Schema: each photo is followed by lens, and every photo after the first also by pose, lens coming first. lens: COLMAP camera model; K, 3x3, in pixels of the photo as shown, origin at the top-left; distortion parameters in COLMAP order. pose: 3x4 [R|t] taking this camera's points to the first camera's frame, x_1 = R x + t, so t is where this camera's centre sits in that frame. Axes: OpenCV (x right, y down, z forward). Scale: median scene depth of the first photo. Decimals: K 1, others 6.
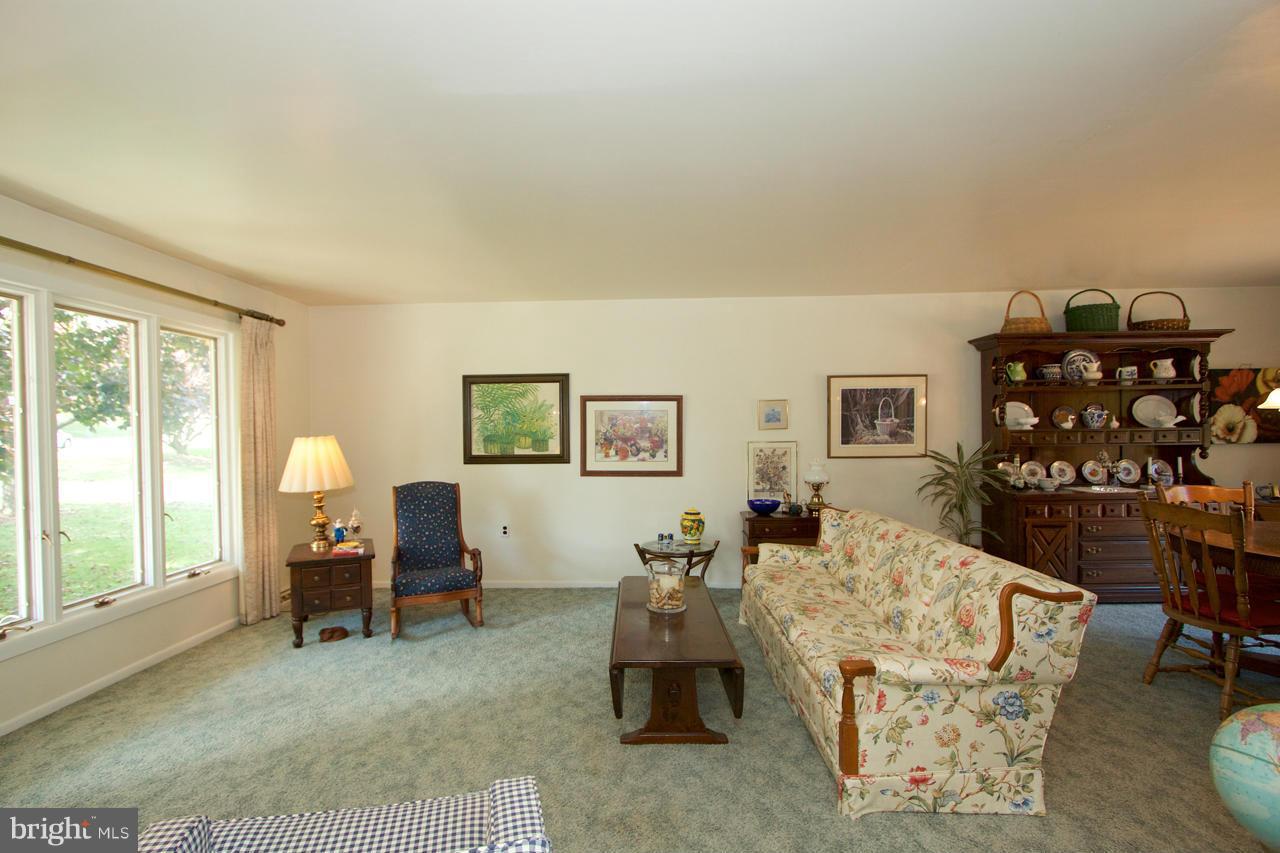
lens RADIAL K [[579.3, 0, 634.7], [0, 579.3, 437.1], [0, 0, 1]] dist [-0.010480, 0.002311]
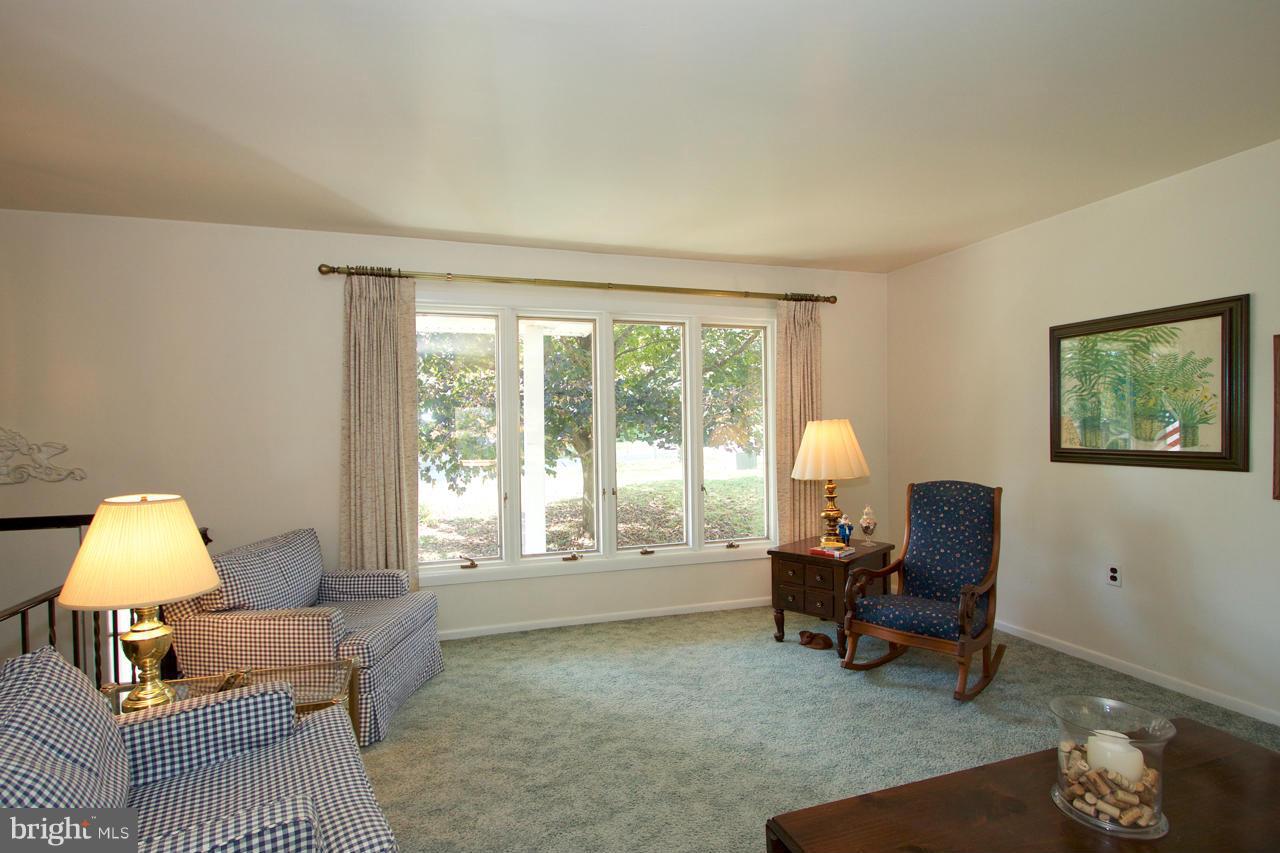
lens RADIAL K [[627.3, 0, 616.7], [0, 627.3, 433.5], [0, 0, 1]] dist [-0.010335, -0.000174]
pose [[0.335004, 0.015746, -0.942085, 0.261523], [-0.002823, 0.999873, 0.015708, 0.005904], [0.942213, -0.002603, 0.335006, 0.358448]]
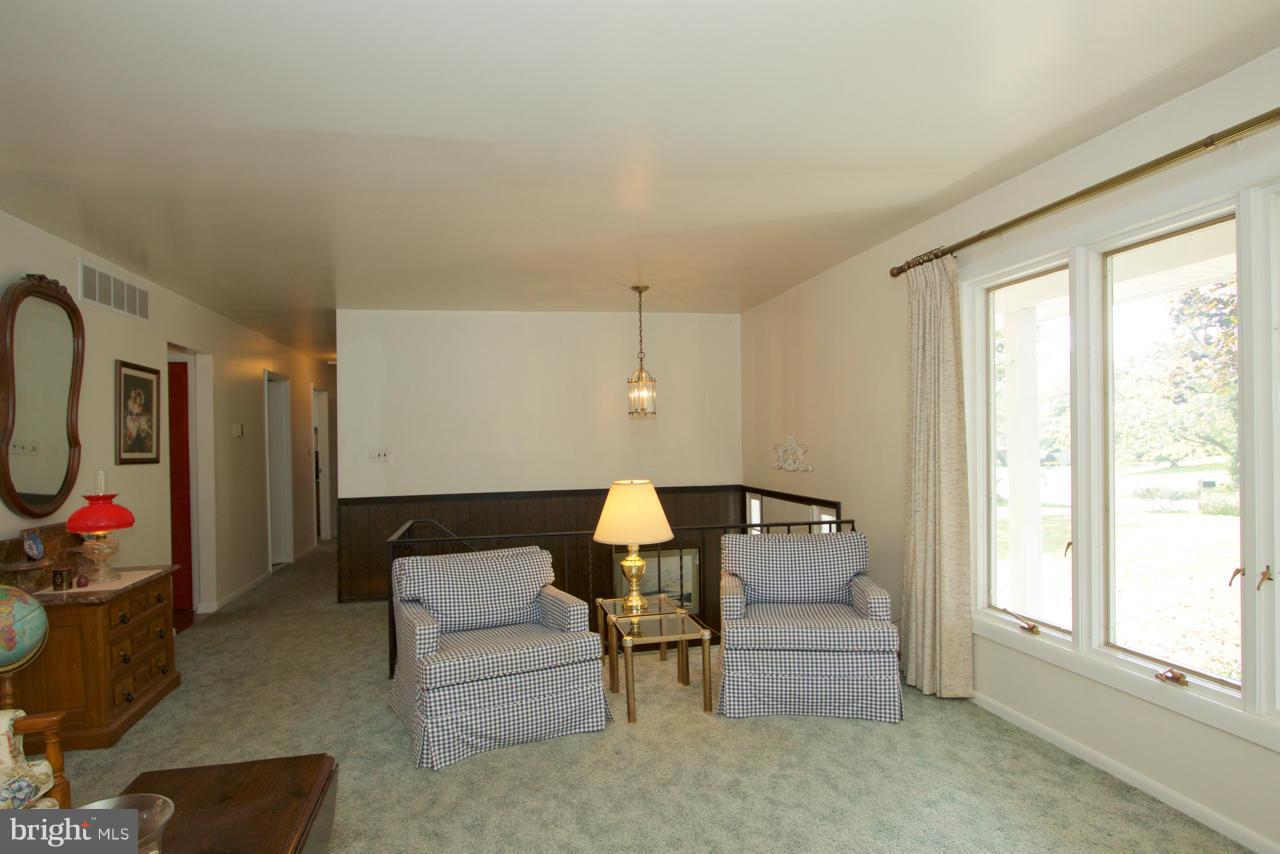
lens RADIAL K [[672.4, 0, 629.1], [0, 672.4, 426.4], [0, 0, 1]] dist [-0.002165, 0.000087]
pose [[-0.968006, 0.026385, -0.249538, -0.108990], [0.028753, 0.999569, -0.005850, -0.002875], [0.249276, -0.012838, -0.968347, 1.048929]]
